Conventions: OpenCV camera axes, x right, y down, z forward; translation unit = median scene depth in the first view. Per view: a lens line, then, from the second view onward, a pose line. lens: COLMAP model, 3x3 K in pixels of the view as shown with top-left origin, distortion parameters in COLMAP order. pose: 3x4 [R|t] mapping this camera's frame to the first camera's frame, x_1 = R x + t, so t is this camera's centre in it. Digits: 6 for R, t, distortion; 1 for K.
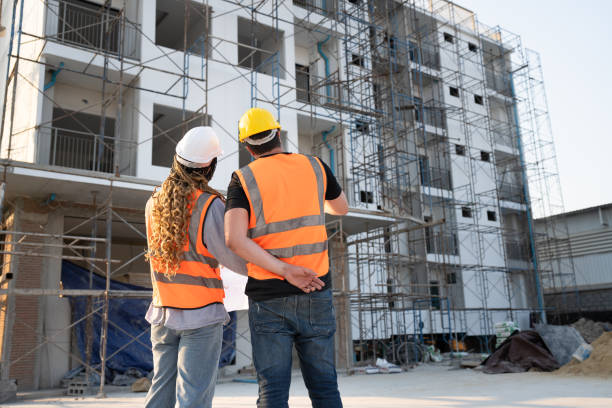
lens RADIAL K [[584.0, 0, 306.0], [0, 584.0, 204.0], [0, 0, 1]] dist [-0.004344, 0.021621]
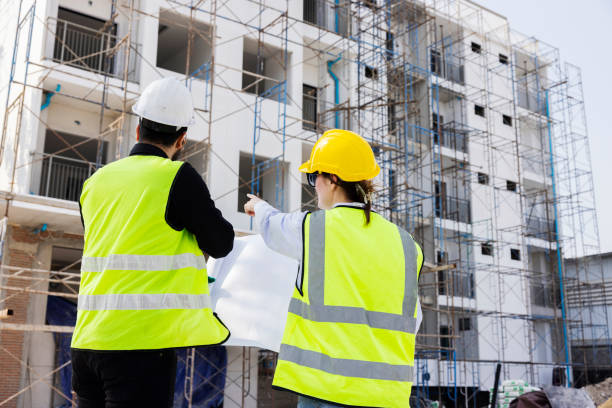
lens RADIAL K [[727.2, 0, 306.0], [0, 727.2, 204.0], [0, 0, 1]] dist [0.015049, 0.001803]
pose [[0.998763, 0.049208, 0.007155, -0.007856], [-0.049105, 0.998696, -0.013998, -0.026697], [-0.007834, 0.013630, 0.999876, -0.097561]]
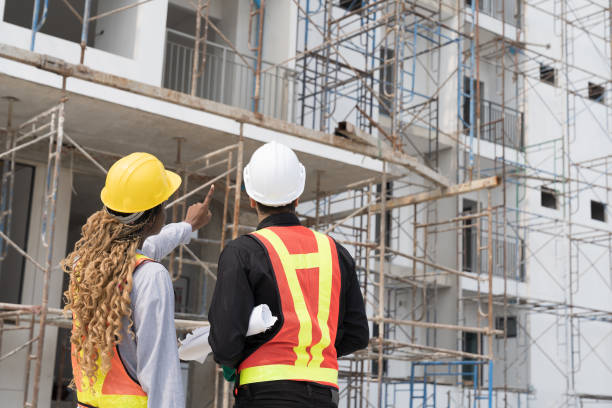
lens RADIAL K [[959.9, 0, 306.0], [0, 959.9, 204.0], [0, 0, 1]] dist [0.016139, 0.083510]
pose [[0.995997, 0.086957, 0.020707, 0.053620], [-0.087075, 0.996190, 0.004885, 0.035084], [-0.020203, -0.006668, 0.999774, 0.192469]]
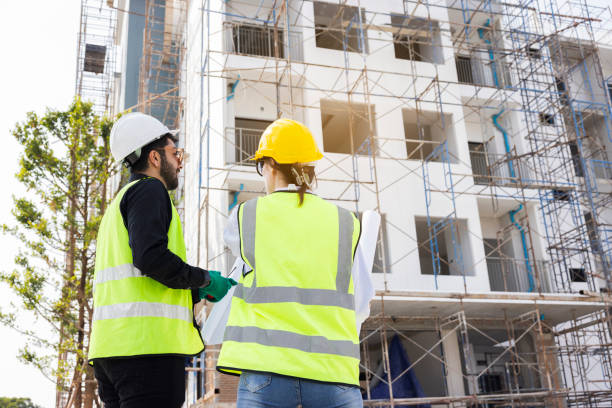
lens RADIAL K [[694.9, 0, 306.0], [0, 694.9, 204.0], [0, 0, 1]] dist [0.002225, 0.014798]
pose [[0.950116, -0.124658, -0.285902, 0.027188], [0.089530, 0.987083, -0.132859, -0.013946], [0.298771, 0.100634, 0.949004, -0.087253]]
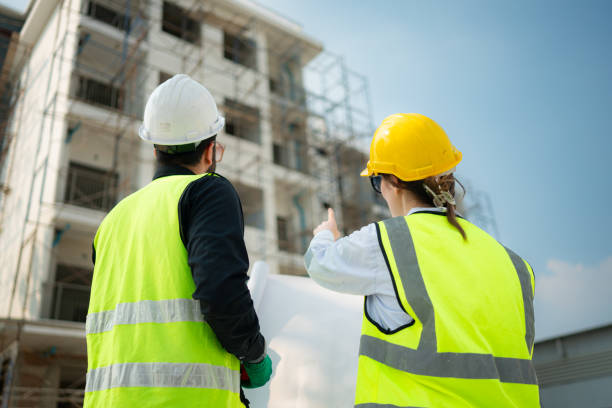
lens RADIAL K [[576.9, 0, 306.0], [0, 576.9, 204.0], [0, 0, 1]] dist [0.000895, 0.000520]
pose [[0.998009, -0.007747, 0.062594, -0.018759], [0.021067, 0.976374, -0.215058, -0.017630], [-0.059449, 0.215948, 0.974593, -0.053464]]
